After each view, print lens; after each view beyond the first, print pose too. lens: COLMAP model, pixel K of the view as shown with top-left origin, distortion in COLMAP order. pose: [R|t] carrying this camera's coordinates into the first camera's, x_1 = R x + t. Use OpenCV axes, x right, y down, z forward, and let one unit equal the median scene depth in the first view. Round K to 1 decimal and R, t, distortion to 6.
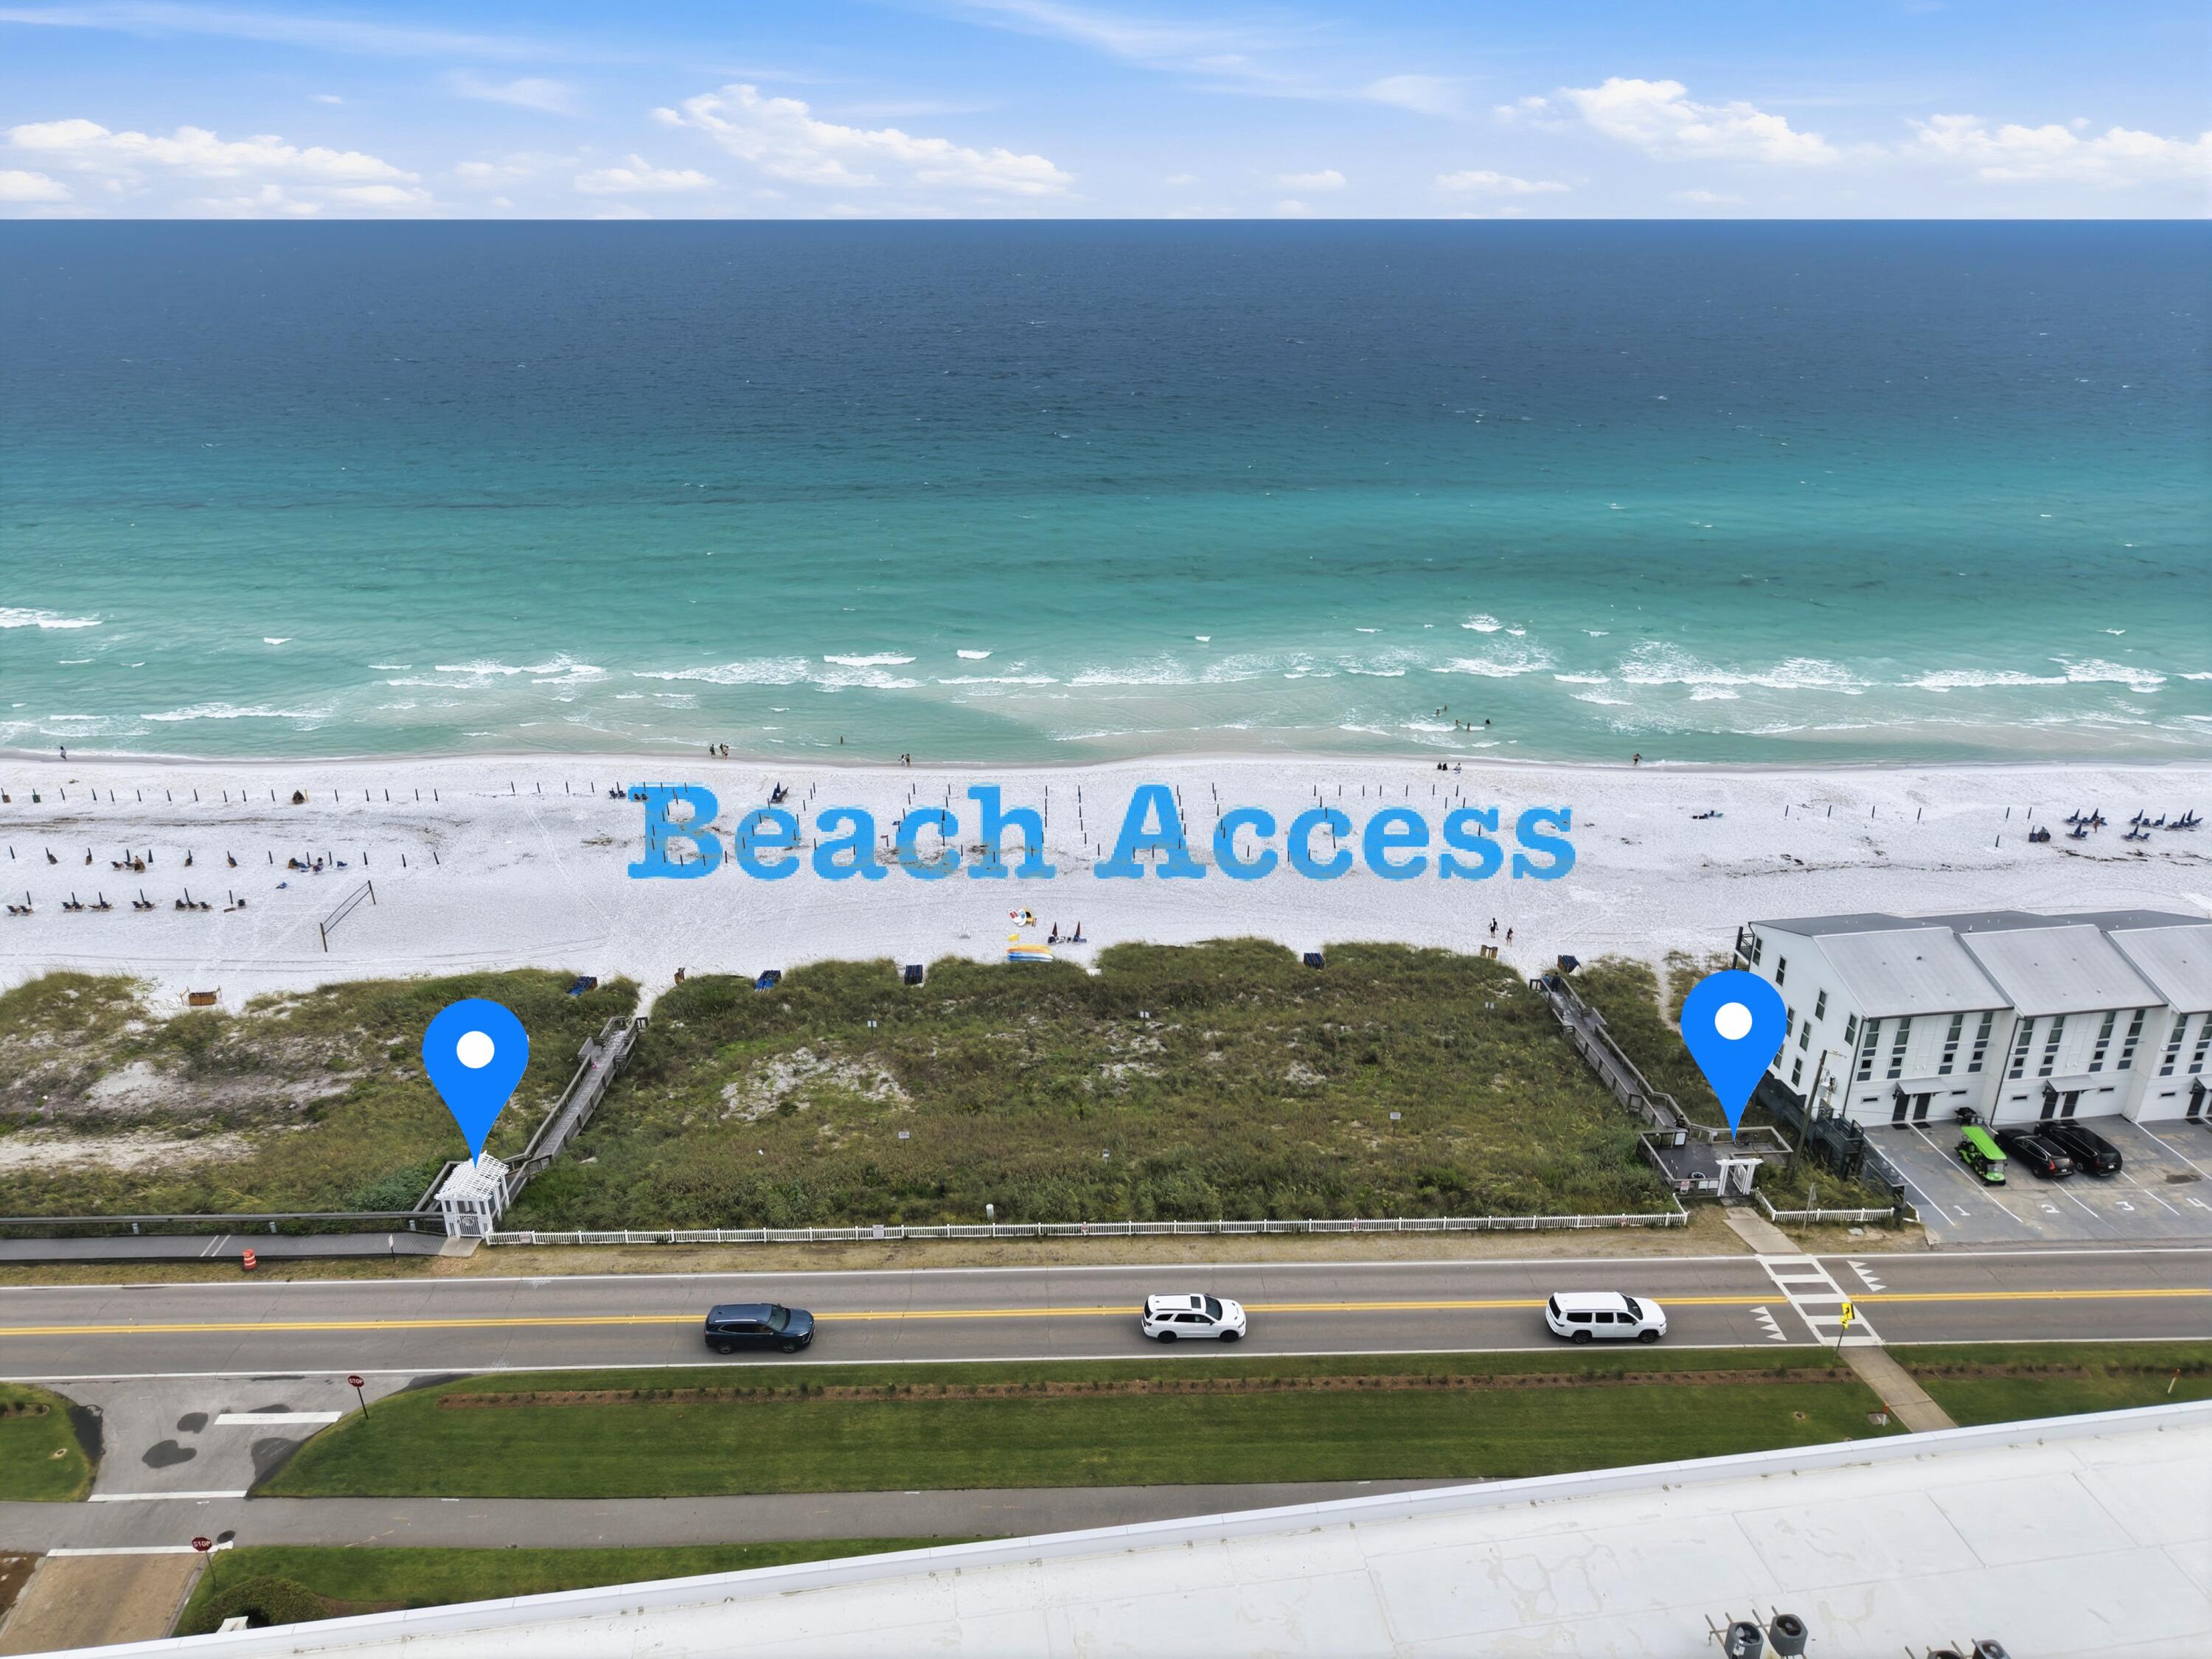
lens RADIAL K [[1483.5, 0, 1106.0], [0, 1483.5, 829.5], [0, 0, 1]] dist [0.020718, -0.021310]
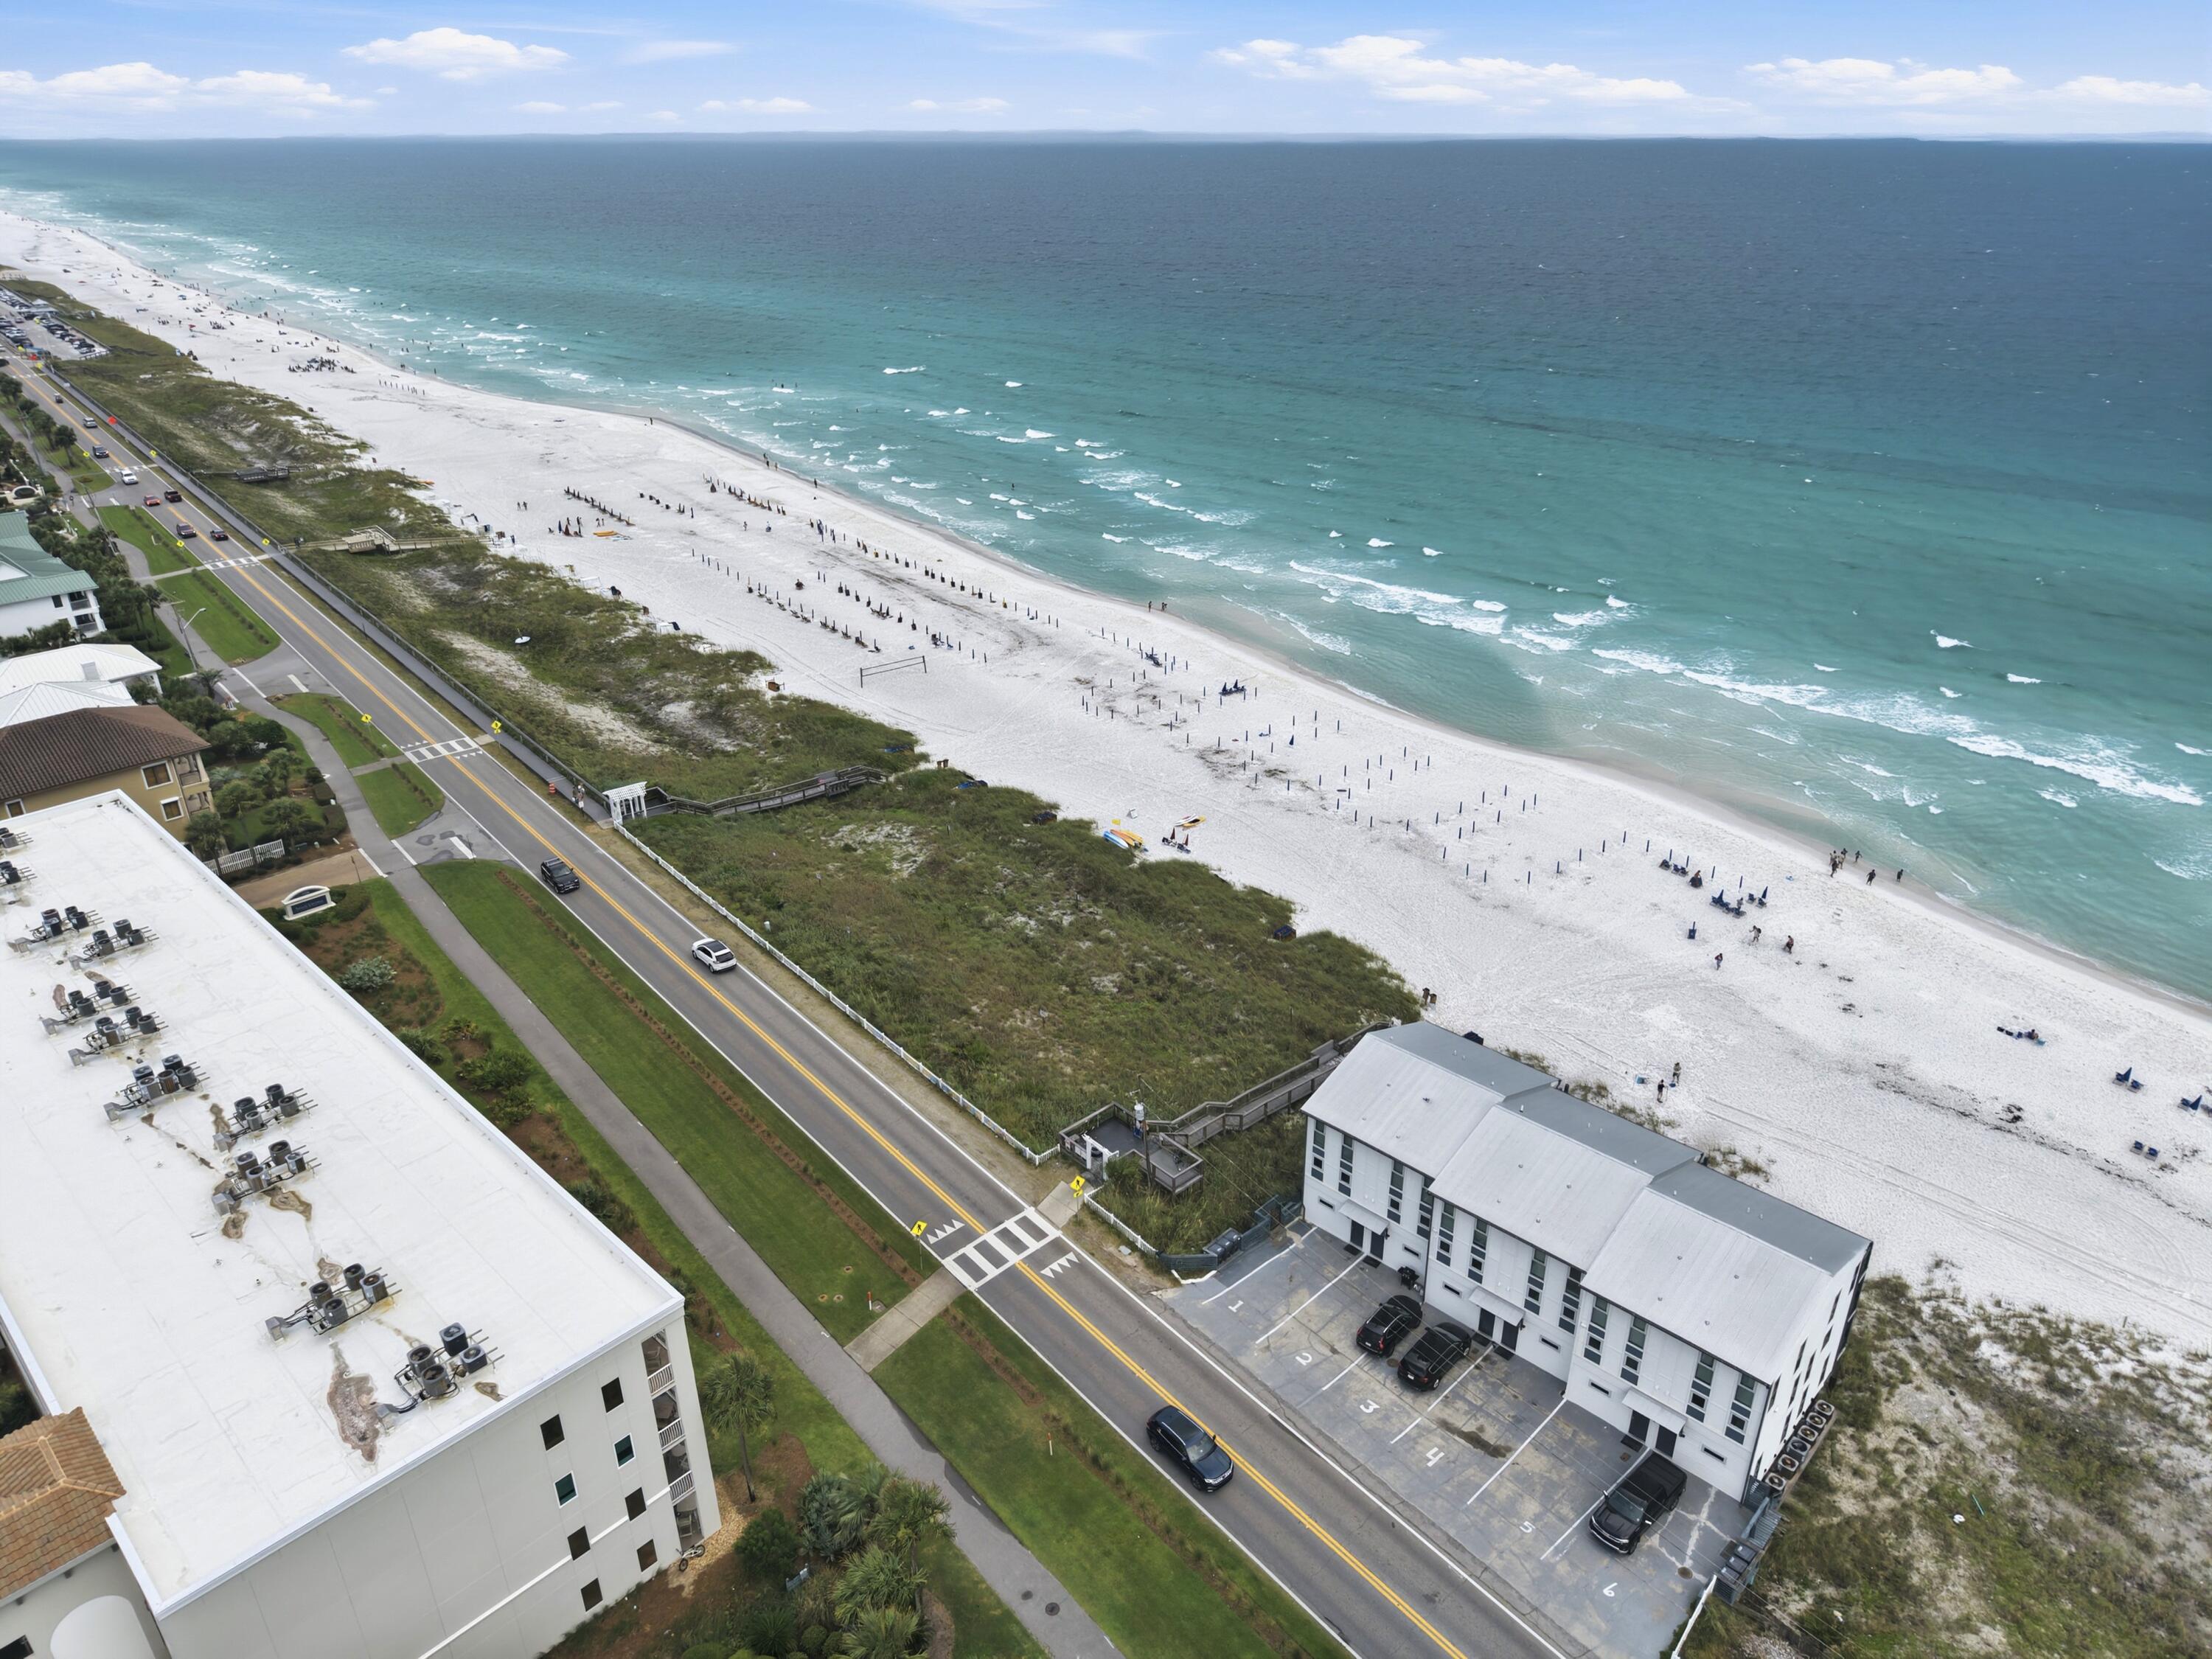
lens RADIAL K [[1478.3, 0, 1099.3], [0, 1478.3, 830.6], [0, 0, 1]] dist [0.030325, -0.028616]
pose [[0.613708, 0.335035, -0.714923, 1.061533], [-0.294898, 0.937237, 0.186070, -0.187644], [0.732392, 0.096637, 0.673991, 0.224931]]
